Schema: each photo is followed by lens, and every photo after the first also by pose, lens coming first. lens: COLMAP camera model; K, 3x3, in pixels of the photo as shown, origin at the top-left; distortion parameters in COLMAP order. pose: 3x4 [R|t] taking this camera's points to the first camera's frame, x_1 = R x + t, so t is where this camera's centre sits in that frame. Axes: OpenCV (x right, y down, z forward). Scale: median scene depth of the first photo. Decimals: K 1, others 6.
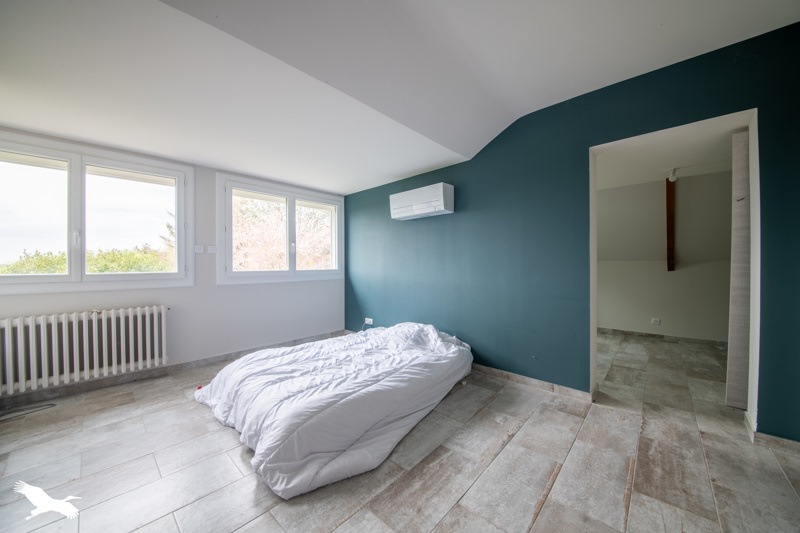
lens RADIAL K [[289.3, 0, 403.1], [0, 289.3, 262.3], [0, 0, 1]] dist [-0.001978, -0.000333]
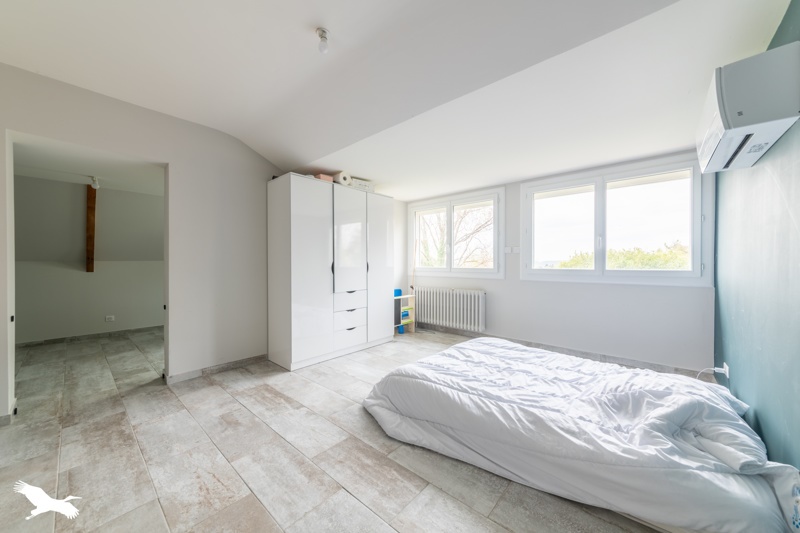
lens RADIAL K [[289.3, 0, 403.1], [0, 289.3, 262.3], [0, 0, 1]] dist [-0.001978, -0.000333]
pose [[0.013962, 0.005783, -0.999886, 0.696251], [0.005377, 0.999968, 0.005858, -0.003377], [0.999888, -0.005458, 0.013931, 0.673104]]
